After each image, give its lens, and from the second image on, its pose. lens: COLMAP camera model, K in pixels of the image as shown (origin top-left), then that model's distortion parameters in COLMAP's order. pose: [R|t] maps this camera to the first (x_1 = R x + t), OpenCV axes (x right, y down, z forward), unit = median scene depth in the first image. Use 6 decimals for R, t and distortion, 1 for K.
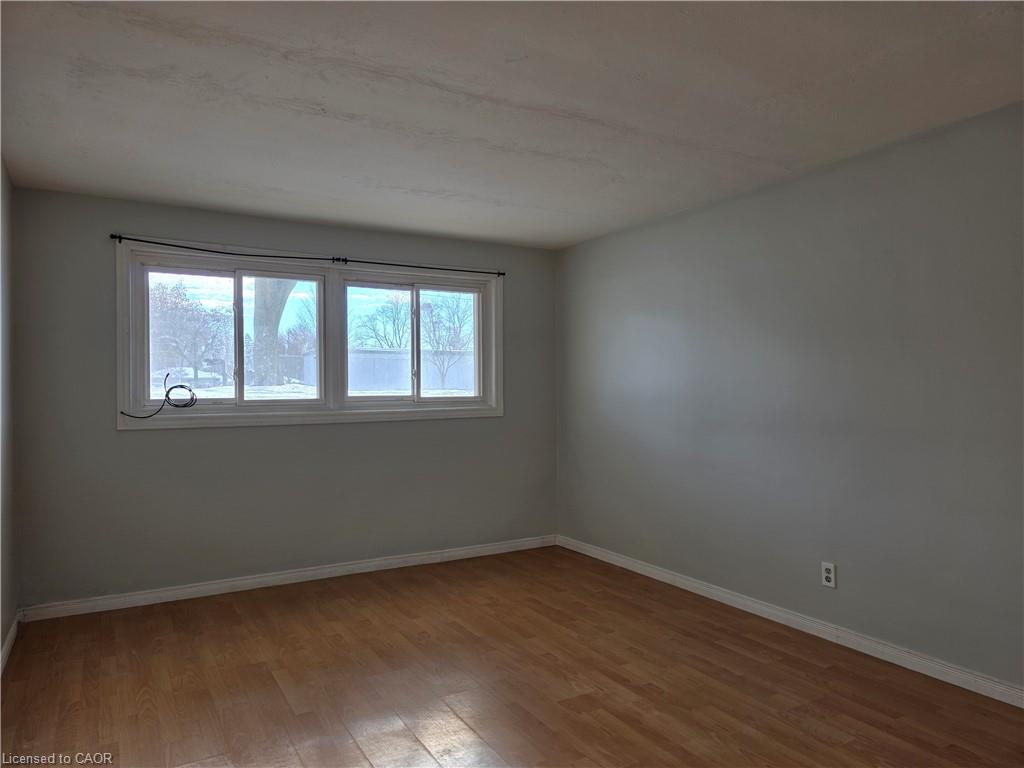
lens RADIAL K [[690.7, 0, 518.1], [0, 690.7, 387.9], [0, 0, 1]] dist [0.067668, -0.057831]
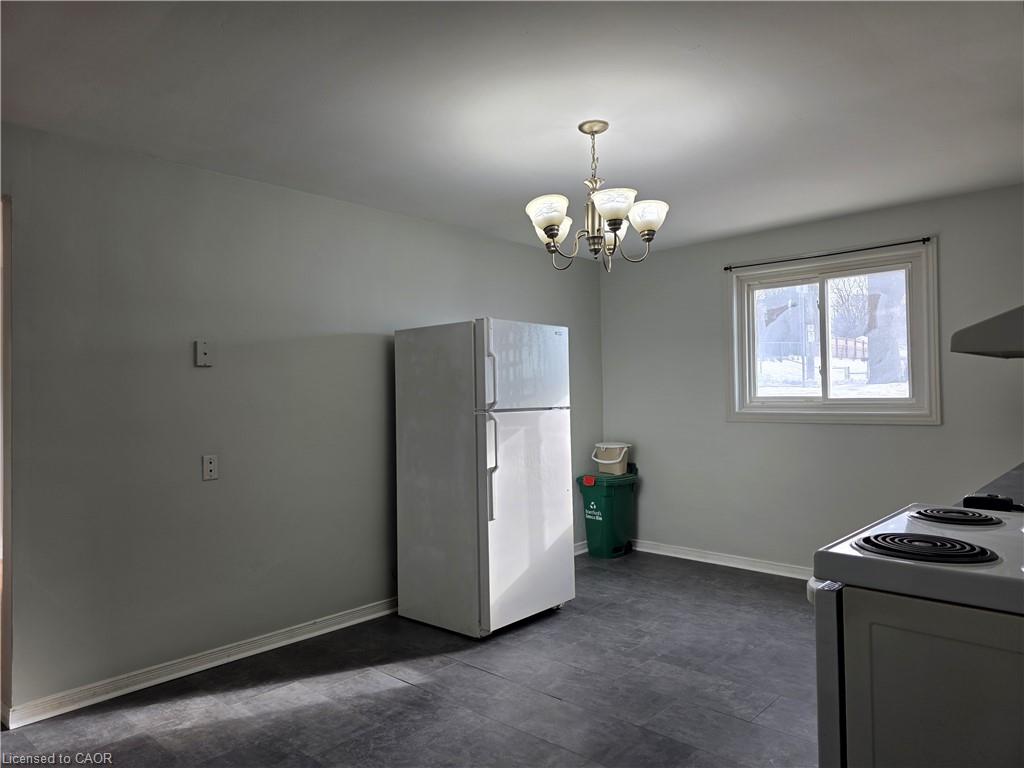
lens RADIAL K [[690.7, 0, 518.1], [0, 690.7, 387.9], [0, 0, 1]] dist [0.067668, -0.057831]
pose [[0.290252, -0.007031, -0.956924, 0.601987], [0.012685, 0.999913, -0.003499, -0.001816], [0.956866, -0.011122, 0.290316, 0.333465]]
